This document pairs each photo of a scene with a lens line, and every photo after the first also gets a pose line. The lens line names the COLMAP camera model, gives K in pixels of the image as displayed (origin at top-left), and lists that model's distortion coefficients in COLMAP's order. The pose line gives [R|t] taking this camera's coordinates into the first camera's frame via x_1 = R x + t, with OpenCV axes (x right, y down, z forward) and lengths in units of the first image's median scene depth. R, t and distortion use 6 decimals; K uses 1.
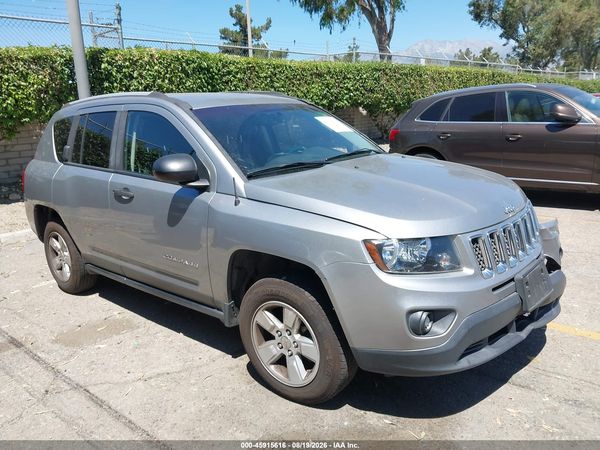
lens RADIAL K [[482.4, 0, 293.0], [0, 482.4, 228.2], [0, 0, 1]] dist [0.003656, -0.002531]
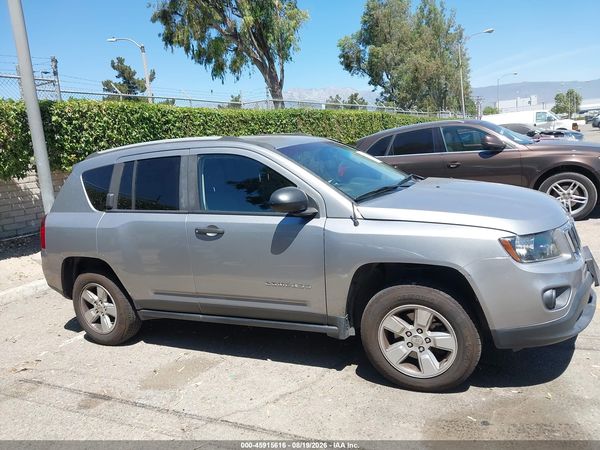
lens RADIAL K [[482.4, 0, 293.0], [0, 482.4, 228.2], [0, 0, 1]] dist [0.003656, -0.002531]
pose [[0.967983, -0.088915, 0.234741, -0.171346], [0.110165, 0.990769, -0.078996, 0.010114], [-0.225551, 0.102327, 0.968843, -0.021180]]
